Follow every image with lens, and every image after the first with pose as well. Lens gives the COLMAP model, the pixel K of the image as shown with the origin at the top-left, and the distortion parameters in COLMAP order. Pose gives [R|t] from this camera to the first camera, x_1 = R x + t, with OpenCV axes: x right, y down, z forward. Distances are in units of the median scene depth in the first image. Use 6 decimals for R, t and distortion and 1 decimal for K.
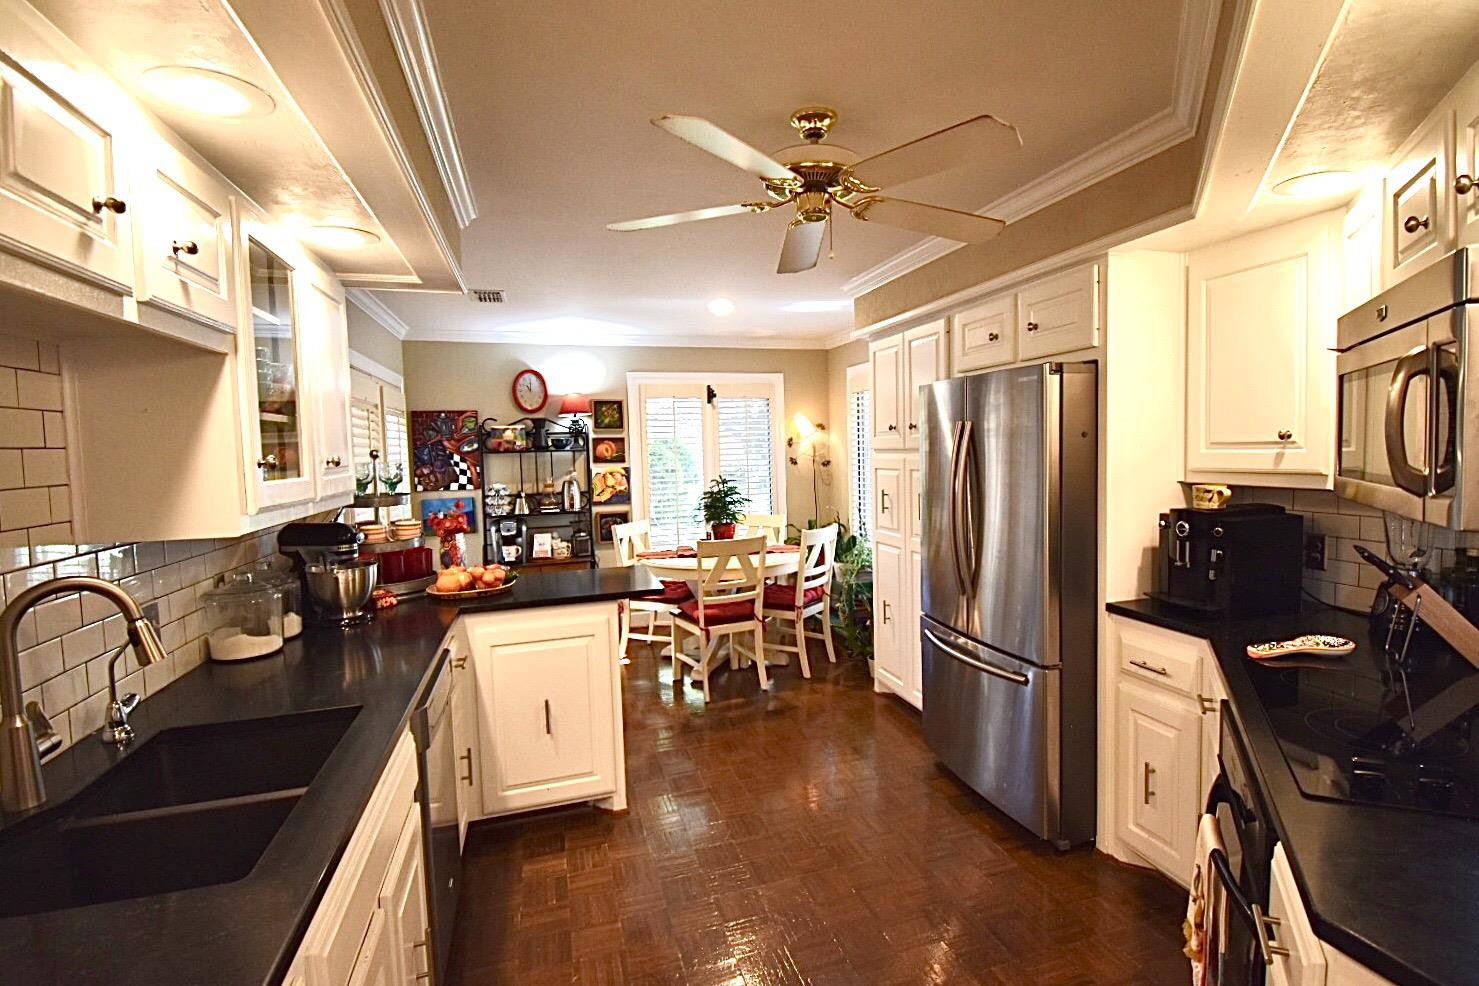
lens RADIAL K [[739.9, 0, 788.0], [0, 739.9, 493.0], [0, 0, 1]] dist [0.000624, -0.000369]
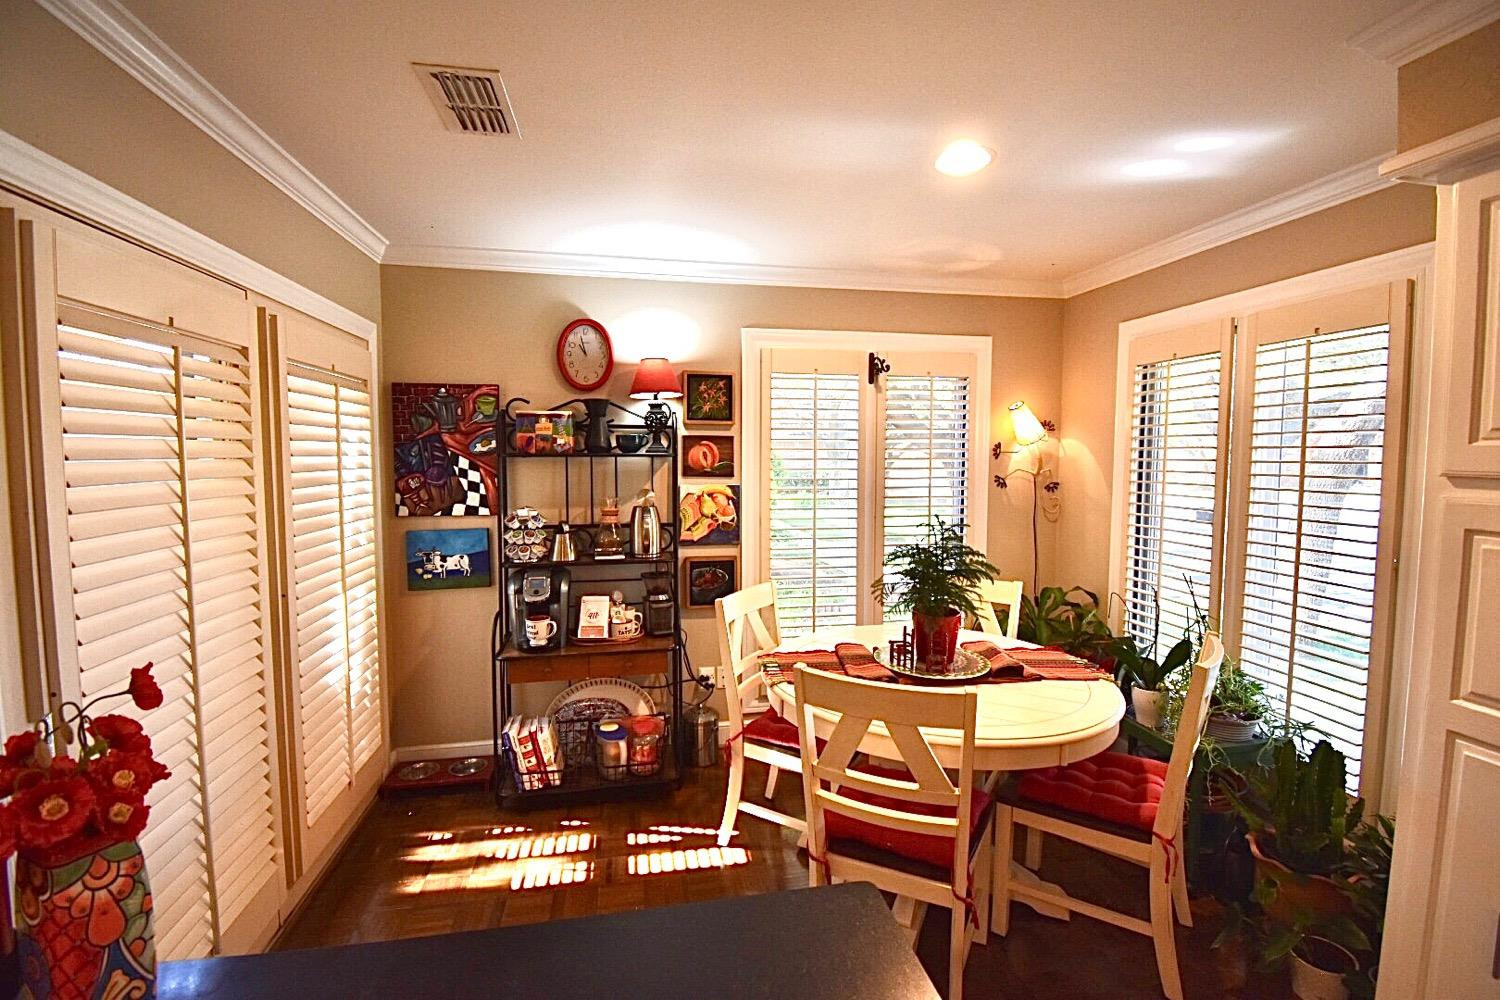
lens RADIAL K [[679.9, 0, 750.0], [0, 679.9, 500.0], [0, 0, 1]] dist [0.002537, -0.019992]
pose [[0.989725, 0.035394, -0.138537, -0.134659], [-0.034479, 0.999365, 0.008998, -0.029276], [0.138768, -0.004129, 0.990316, 0.469837]]
